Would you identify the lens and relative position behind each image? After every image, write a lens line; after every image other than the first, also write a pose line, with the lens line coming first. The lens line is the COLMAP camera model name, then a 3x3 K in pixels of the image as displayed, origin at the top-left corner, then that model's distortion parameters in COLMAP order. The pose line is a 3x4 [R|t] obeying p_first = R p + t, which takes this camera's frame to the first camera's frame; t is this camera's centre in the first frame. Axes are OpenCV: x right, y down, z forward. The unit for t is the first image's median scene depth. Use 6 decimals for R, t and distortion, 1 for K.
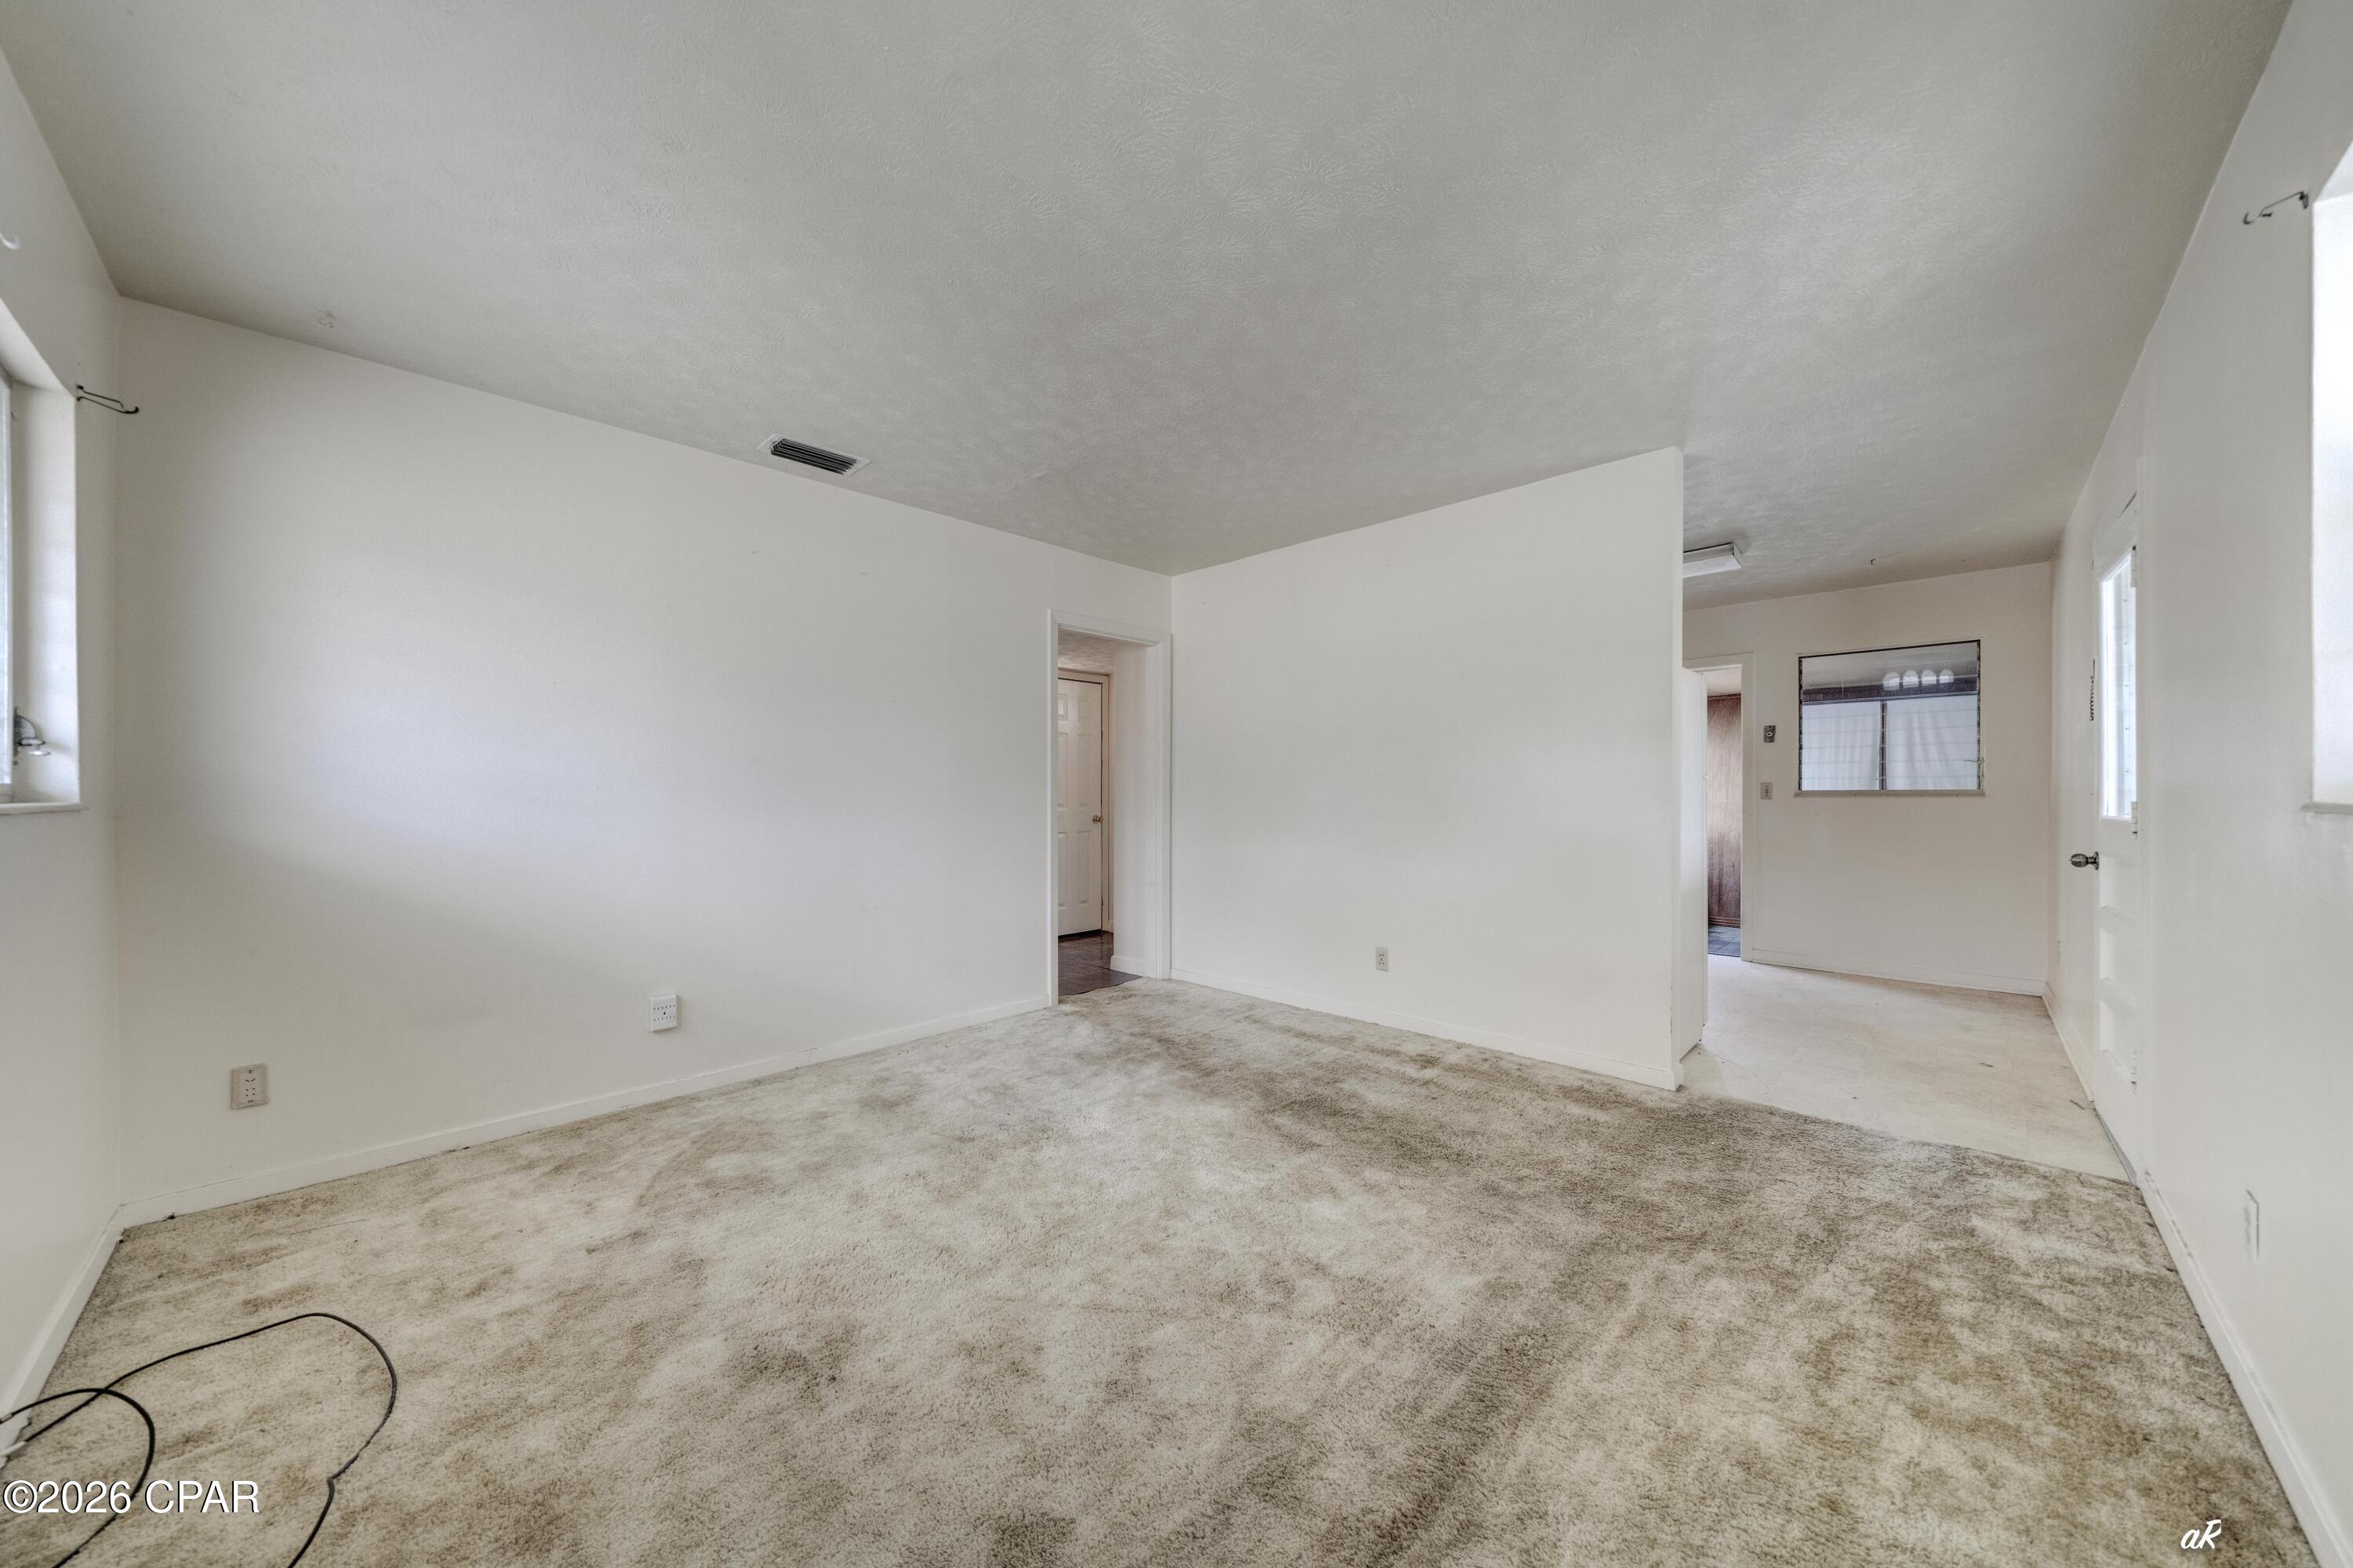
lens RADIAL K [[825.2, 0, 1163.9], [0, 825.2, 785.7], [0, 0, 1]] dist [-0.007341, -0.000121]
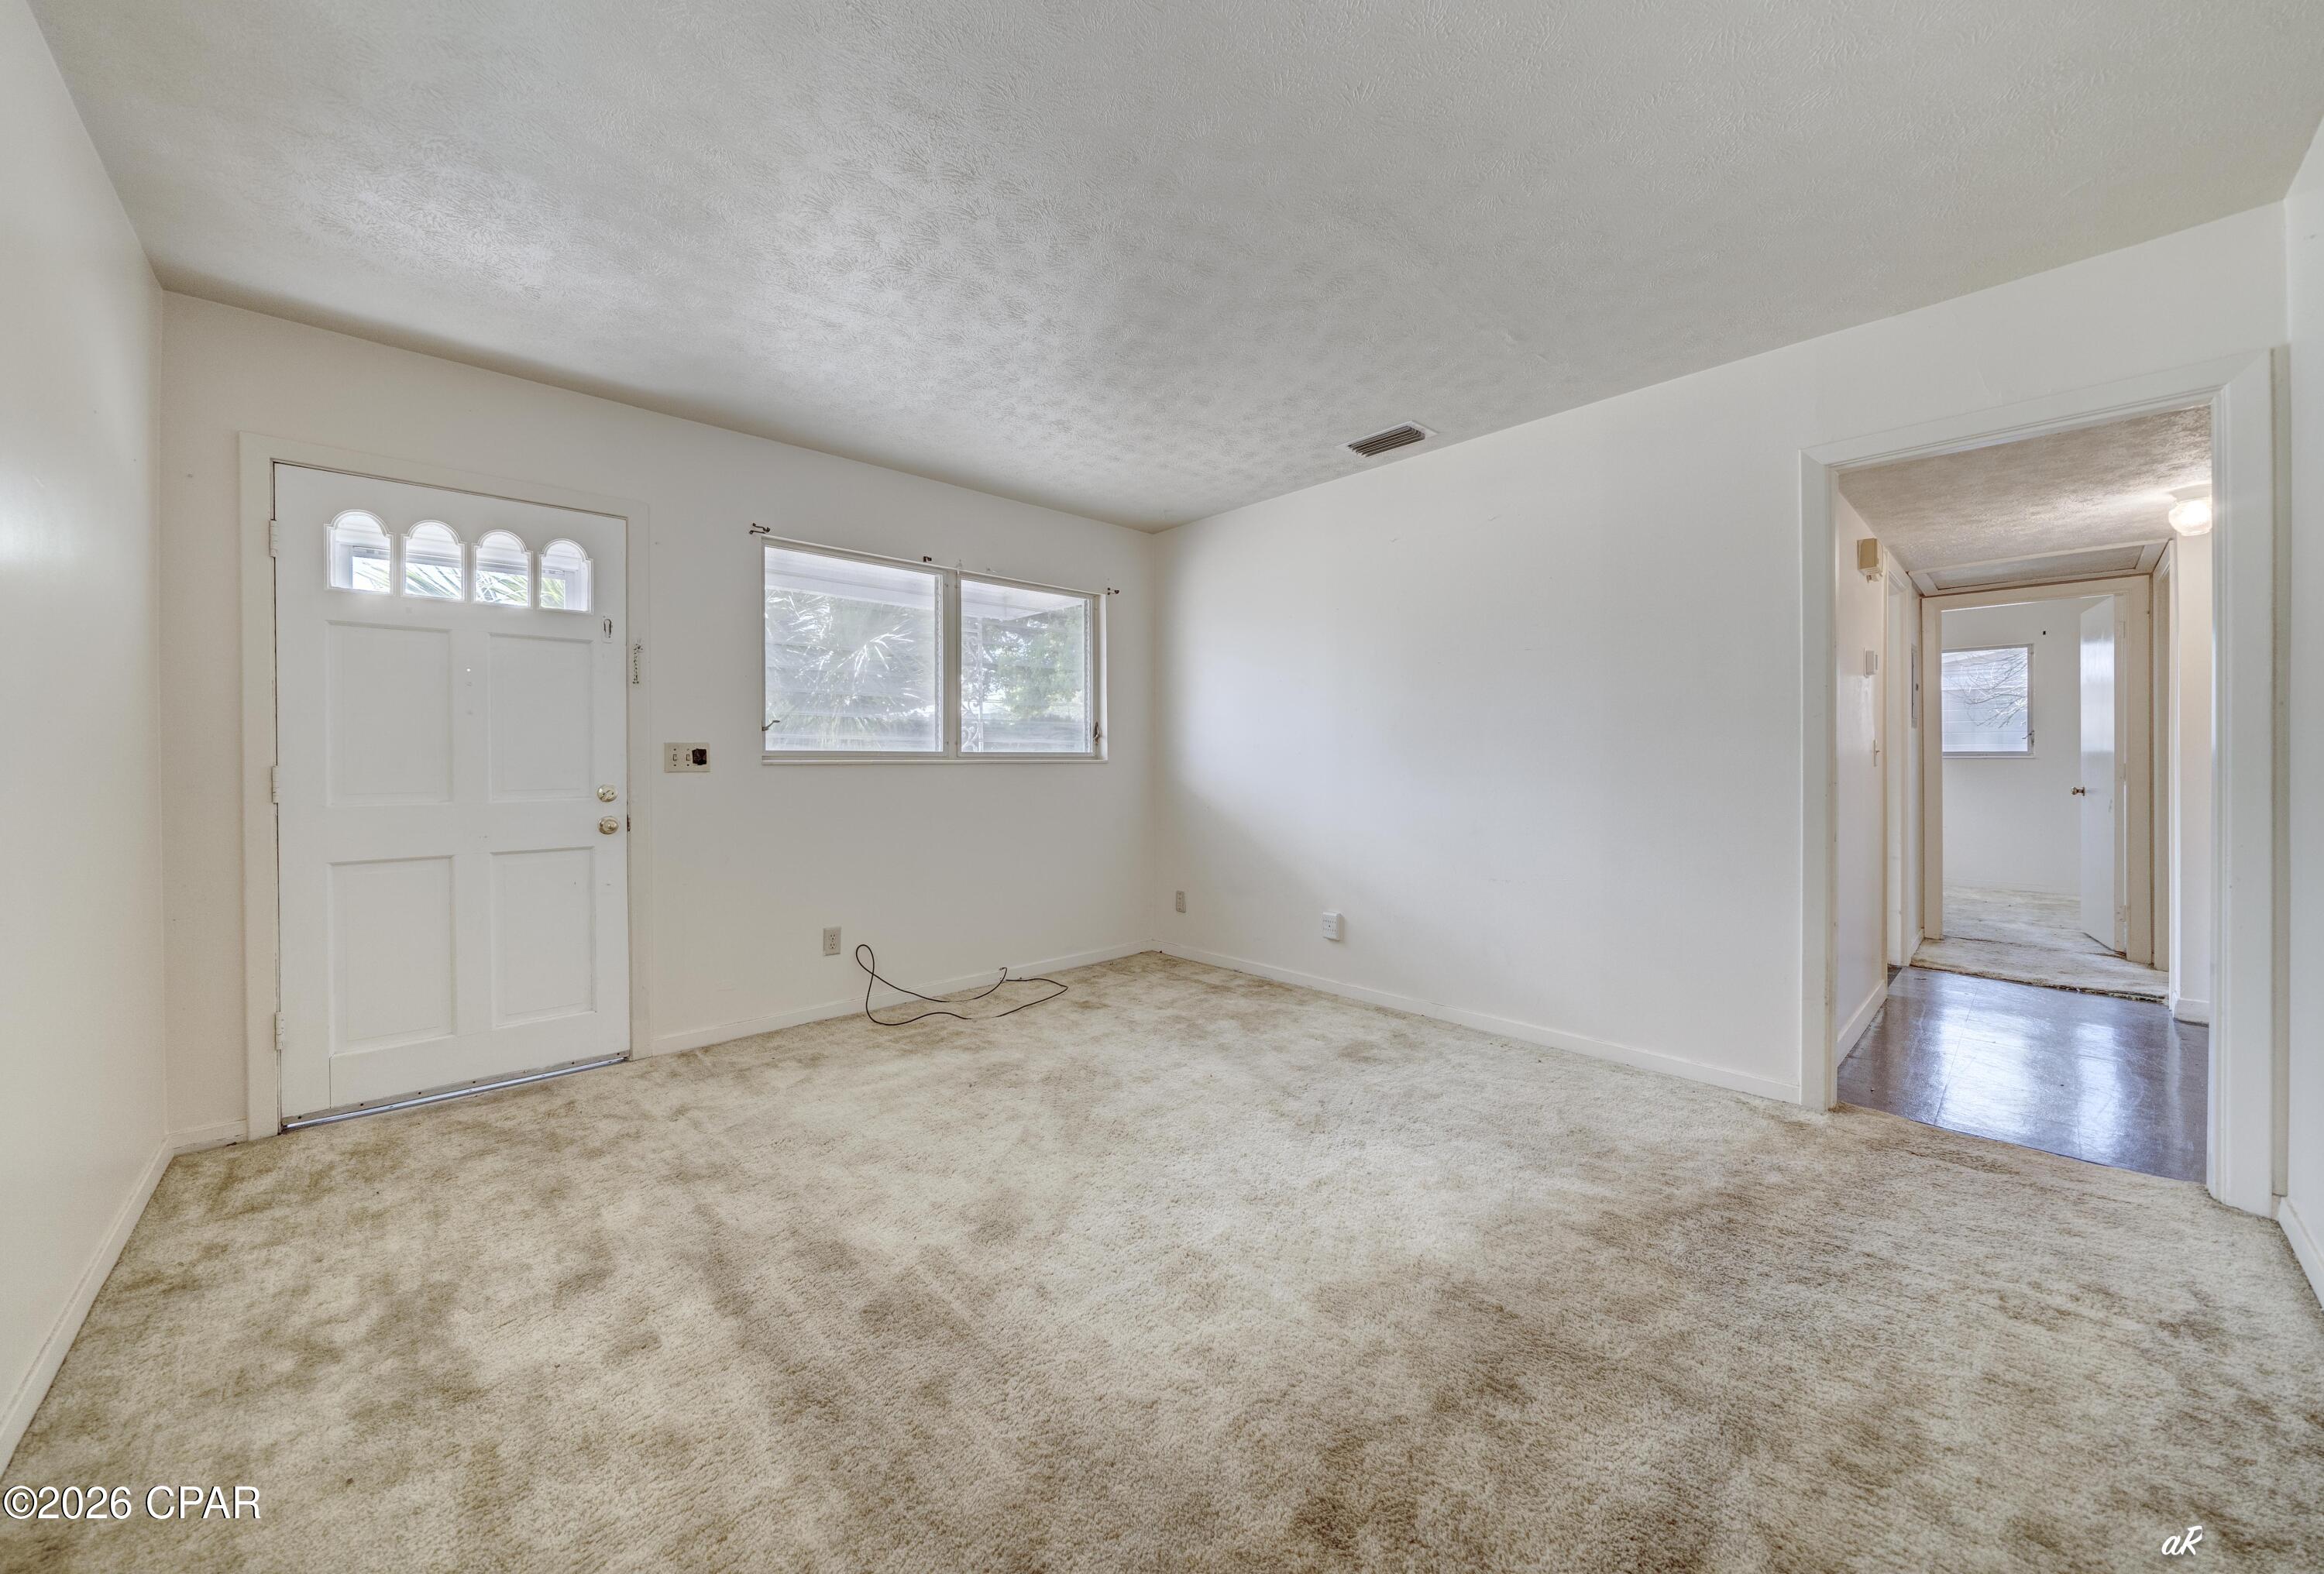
lens RADIAL K [[823.6, 0, 1110.1], [0, 823.6, 763.3], [0, 0, 1]] dist [-0.012990, -0.000031]
pose [[-0.088738, 0.002943, -0.996051, 0.709171], [0.009478, 0.999953, 0.002110, 0.014707], [0.996010, -0.009253, -0.088762, 0.776161]]
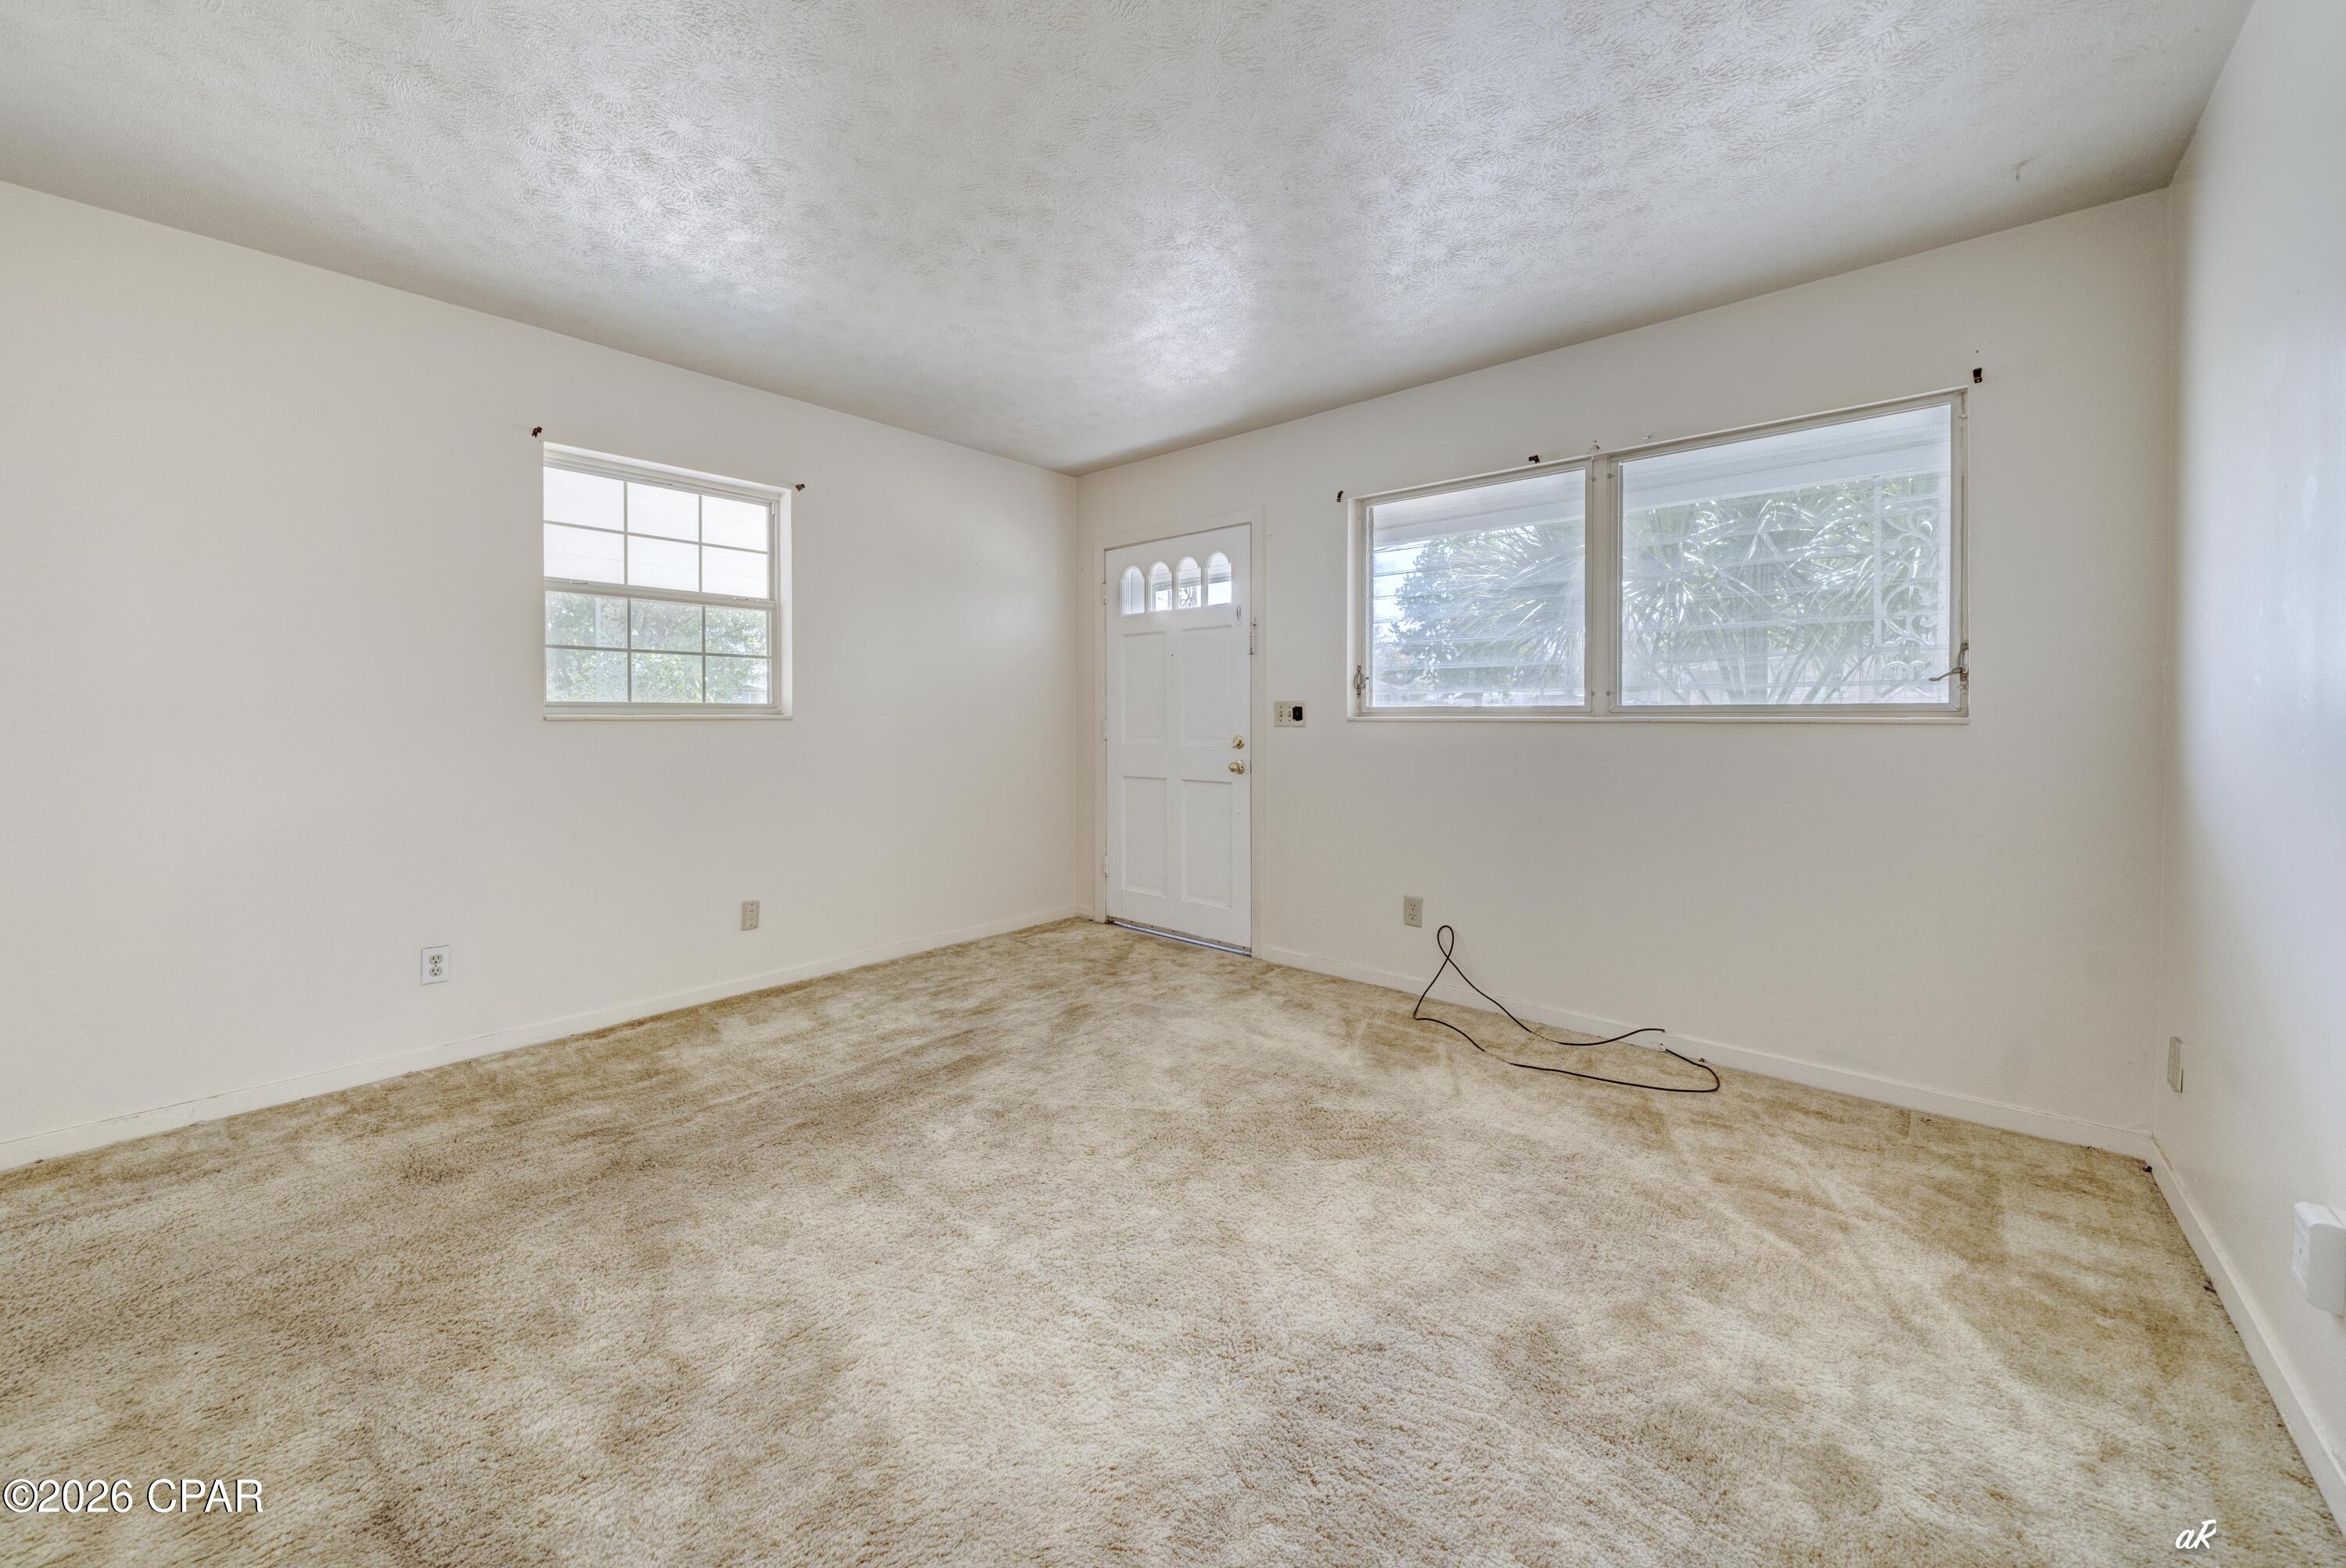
lens RADIAL K [[858.6, 0, 1115.3], [0, 858.6, 725.9], [0, 0, 1]] dist [-0.000433, -0.000073]
pose [[-0.999914, 0.000155, -0.013142, -0.021348], [0.000063, 0.999976, 0.006995, 0.012977], [0.013143, 0.006993, -0.999889, 1.416132]]
